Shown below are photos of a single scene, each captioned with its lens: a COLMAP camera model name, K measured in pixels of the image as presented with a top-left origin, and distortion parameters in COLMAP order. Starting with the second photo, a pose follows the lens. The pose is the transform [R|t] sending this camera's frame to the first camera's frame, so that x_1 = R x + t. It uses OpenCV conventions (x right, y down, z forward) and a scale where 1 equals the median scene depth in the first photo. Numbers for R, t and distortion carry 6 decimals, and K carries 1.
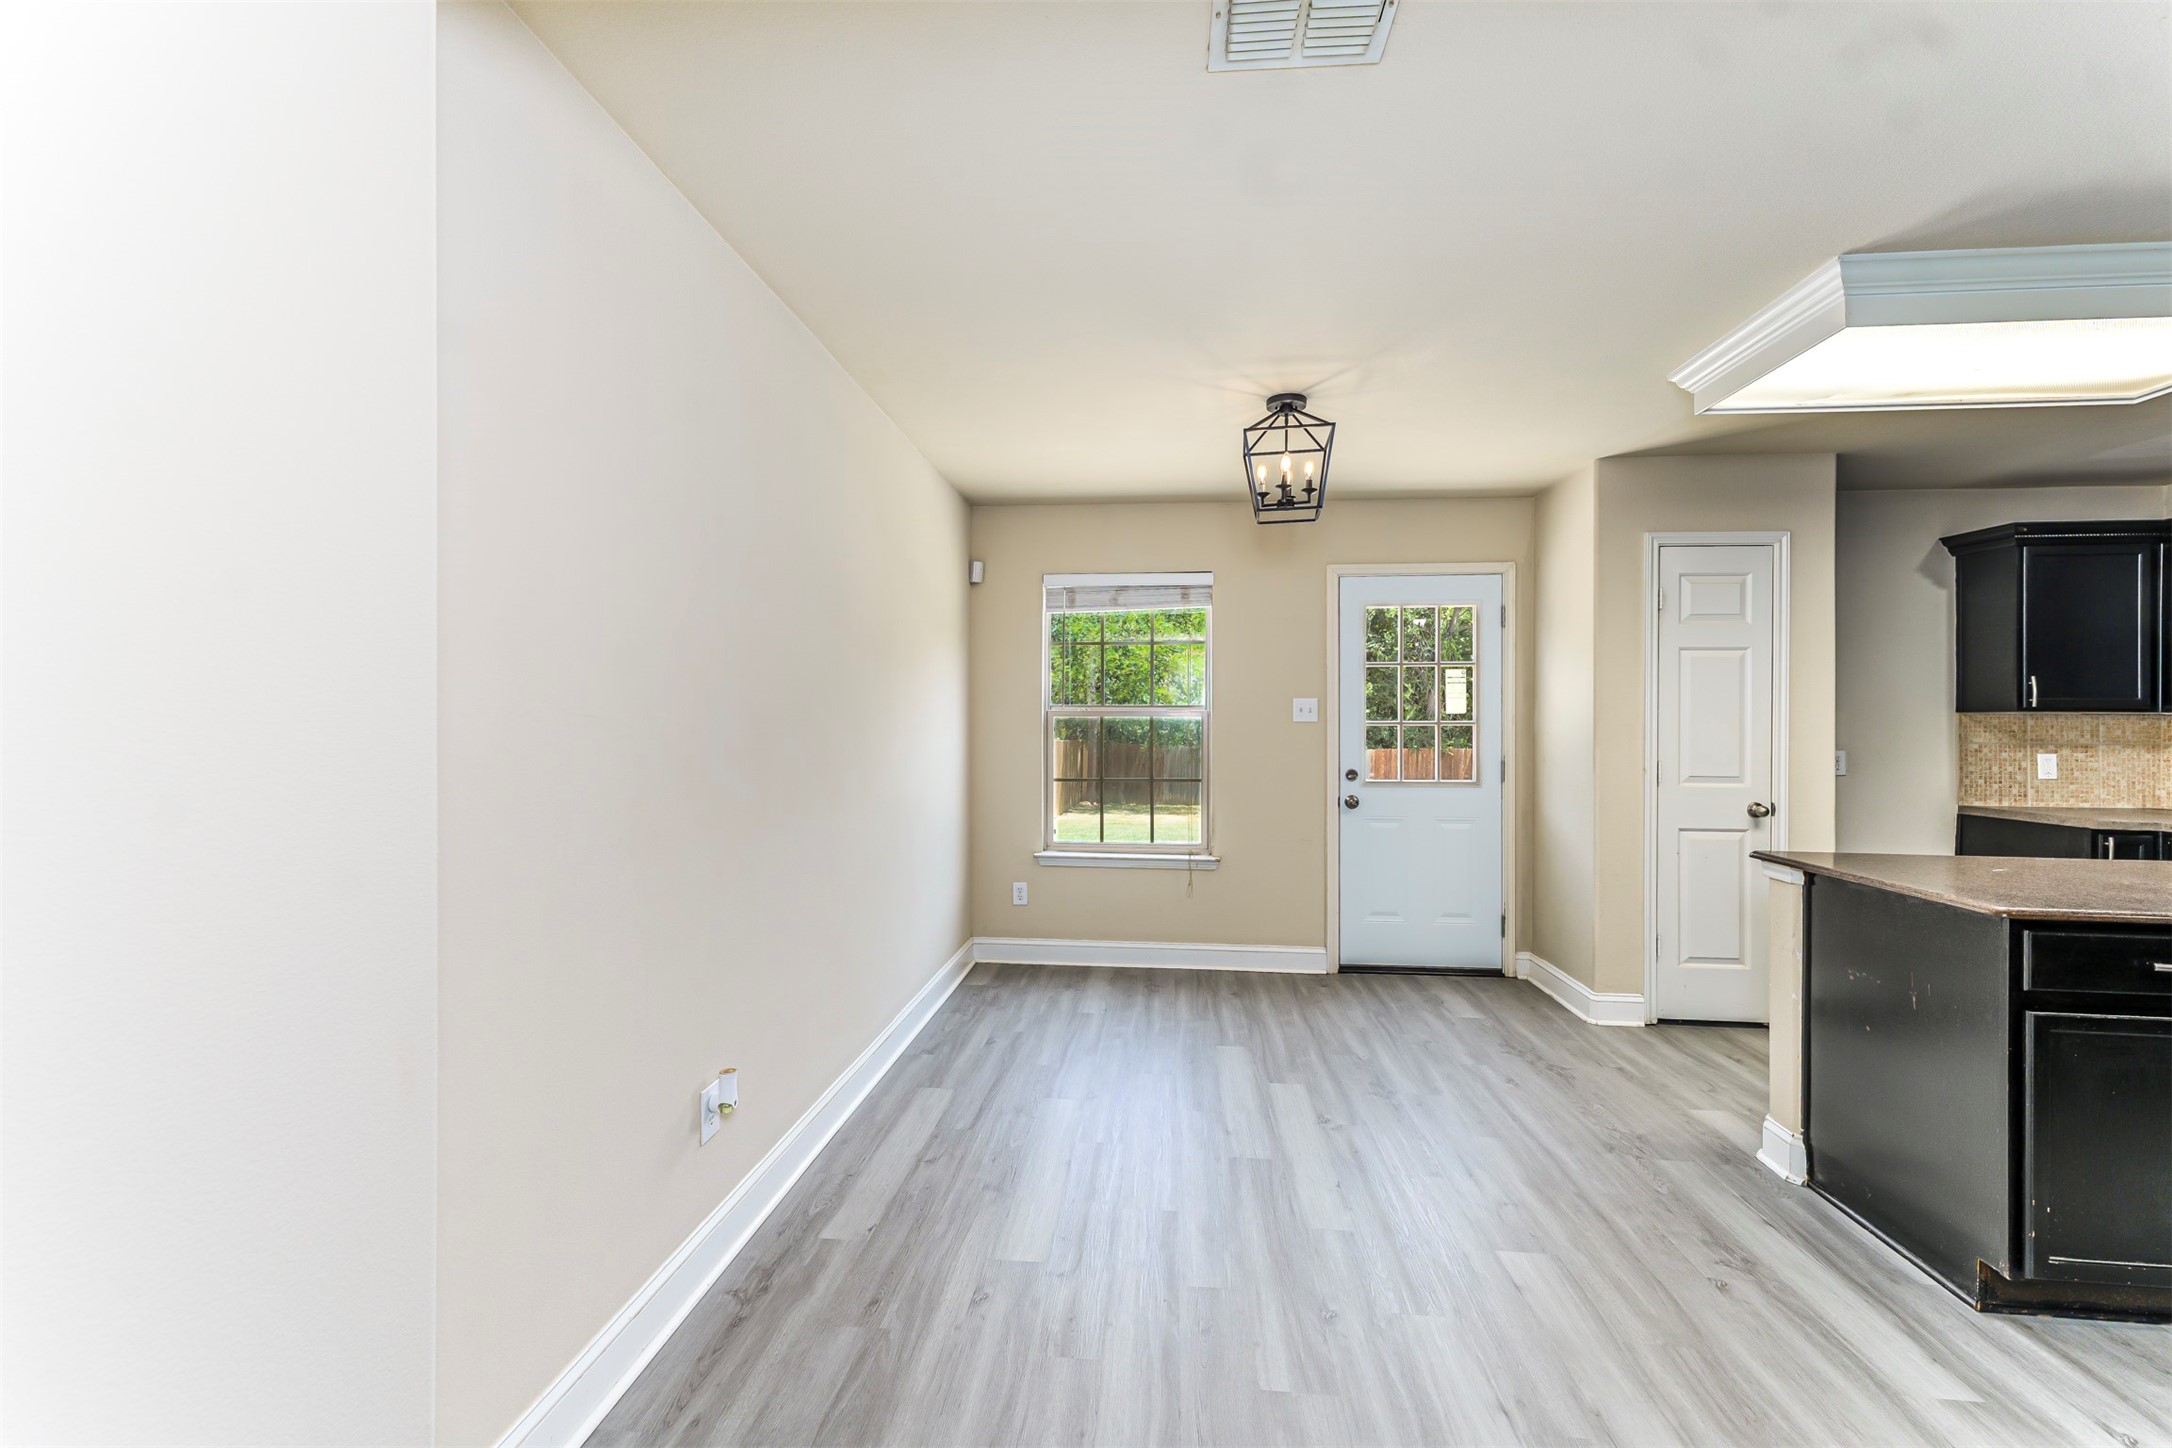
lens RADIAL K [[901.6, 0, 1094.7], [0, 901.6, 726.6], [0, 0, 1]] dist [-0.000128, 0.000043]
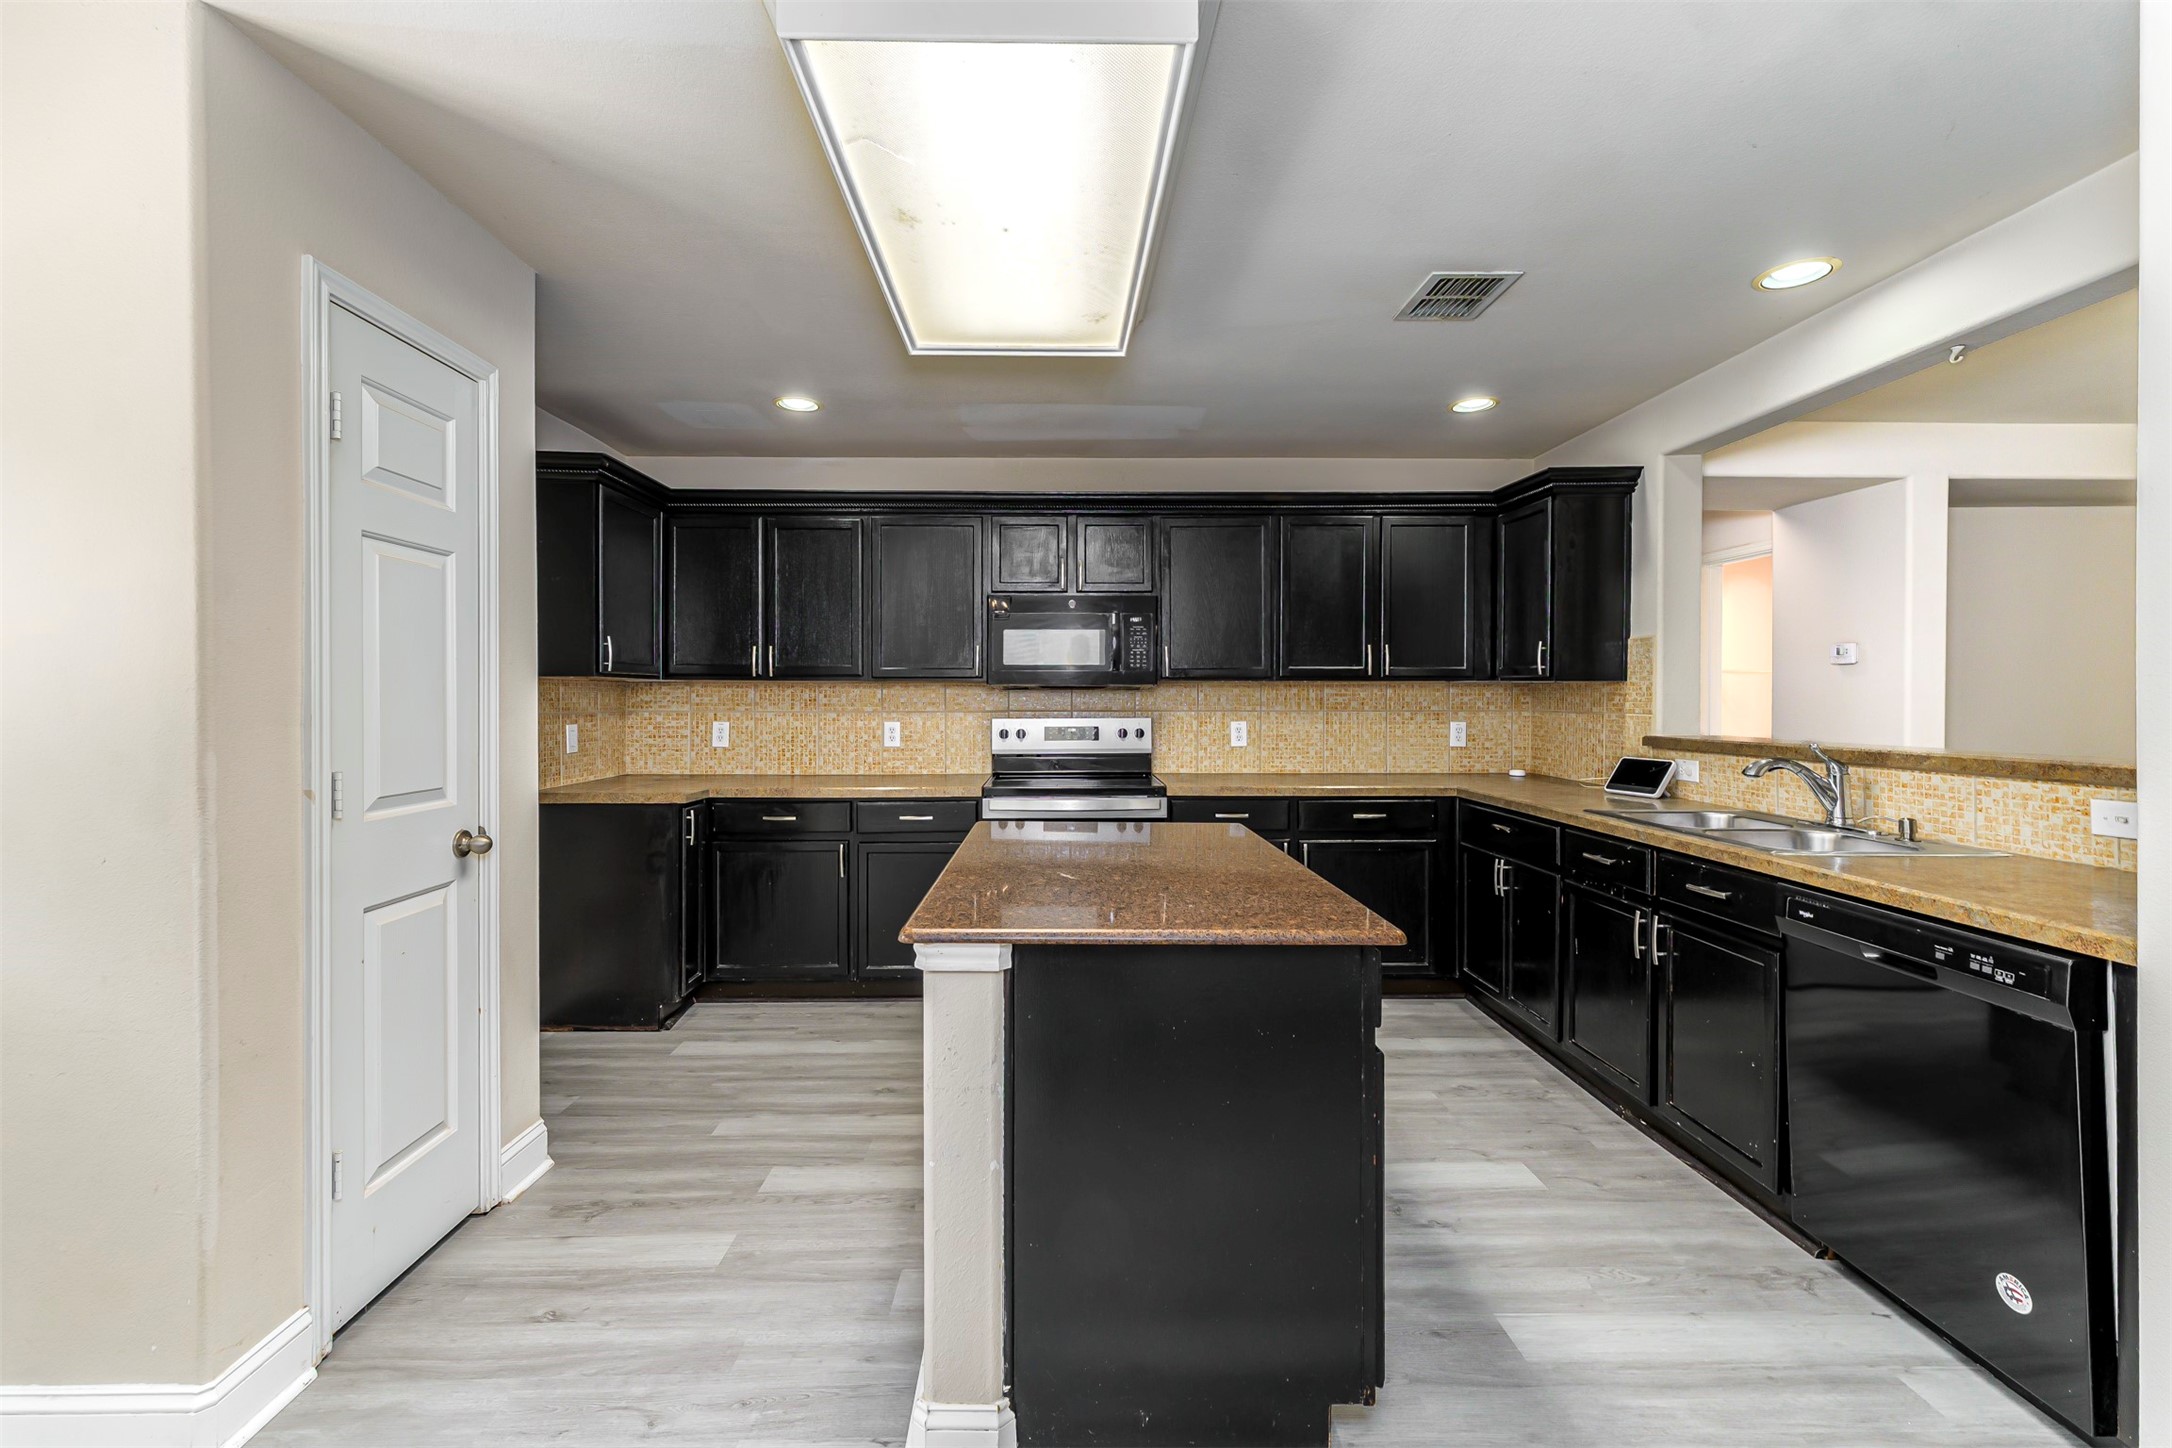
lens RADIAL K [[901.6, 0, 1077.8], [0, 901.6, 701.2], [0, 0, 1]] dist [-0.000128, 0.000043]
pose [[-0.105831, -0.009417, 0.994339, 0.133578], [-0.003161, 0.999953, 0.009133, -0.002864], [-0.994379, -0.002177, -0.105856, 0.672895]]
